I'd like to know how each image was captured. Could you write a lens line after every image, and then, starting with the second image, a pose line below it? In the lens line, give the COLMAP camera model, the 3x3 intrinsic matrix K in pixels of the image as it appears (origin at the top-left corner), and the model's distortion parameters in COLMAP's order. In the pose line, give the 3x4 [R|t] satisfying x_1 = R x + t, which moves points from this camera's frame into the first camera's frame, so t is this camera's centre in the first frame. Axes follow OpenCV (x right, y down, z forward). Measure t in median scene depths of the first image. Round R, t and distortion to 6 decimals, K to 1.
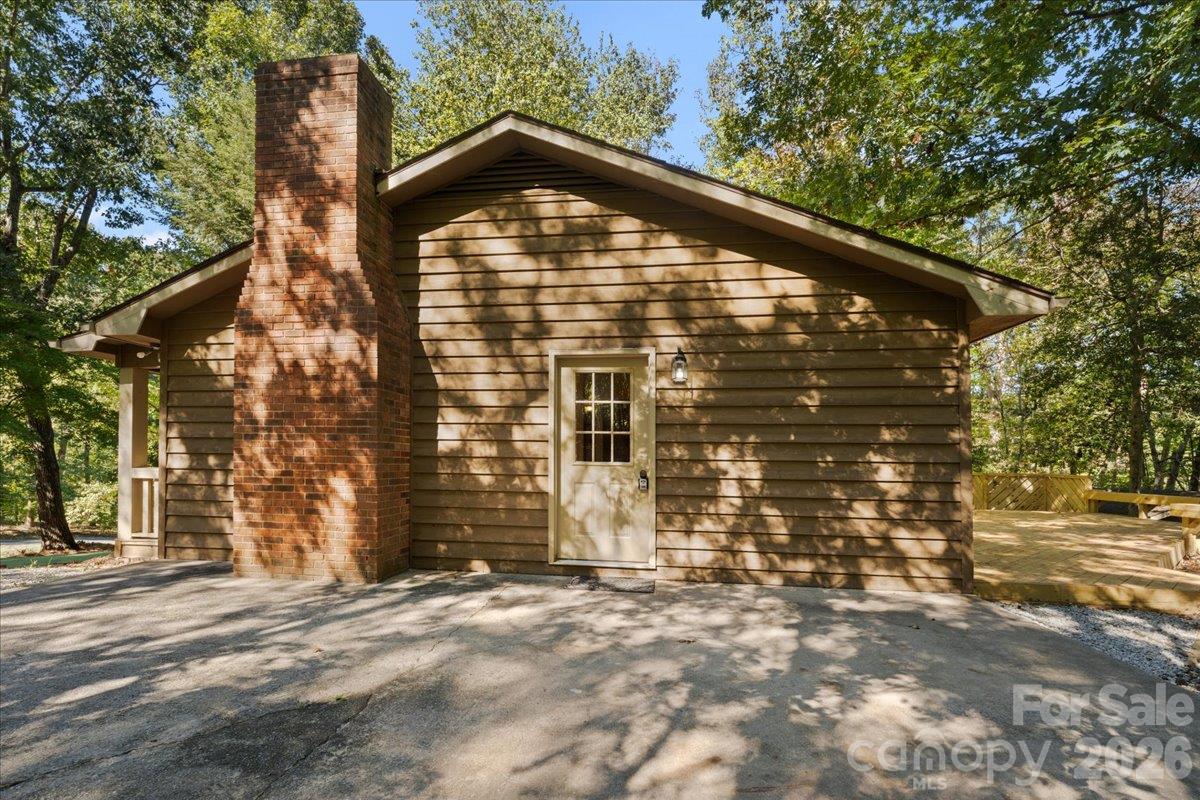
lens RADIAL K [[491.3, 0, 616.4], [0, 491.3, 452.7], [0, 0, 1]] dist [-0.000176, -0.000474]
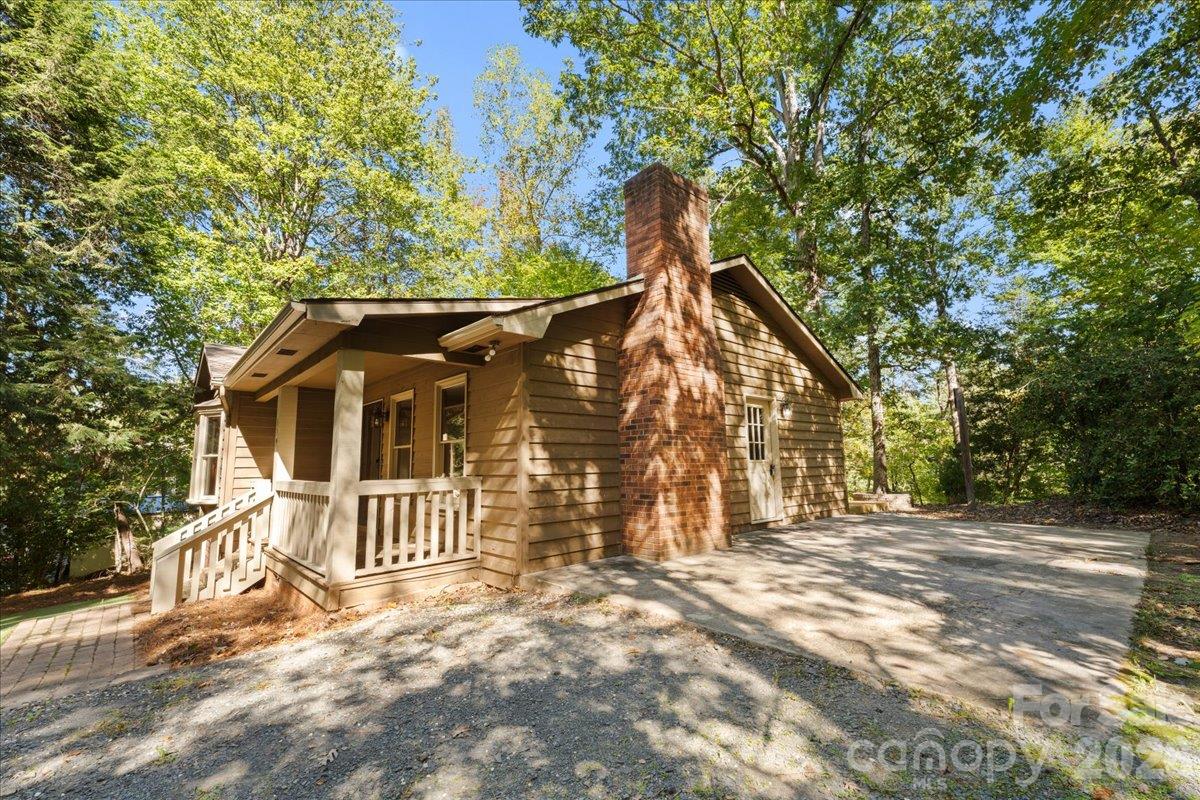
lens RADIAL K [[491.3, 0, 603.5], [0, 491.3, 399.5], [0, 0, 1]] dist [-0.000176, -0.000474]
pose [[0.658714, 0.076239, 0.748520, -1.775689], [0.013681, 0.993475, -0.113228, -0.005127], [-0.752269, 0.084825, 0.653373, 0.292414]]
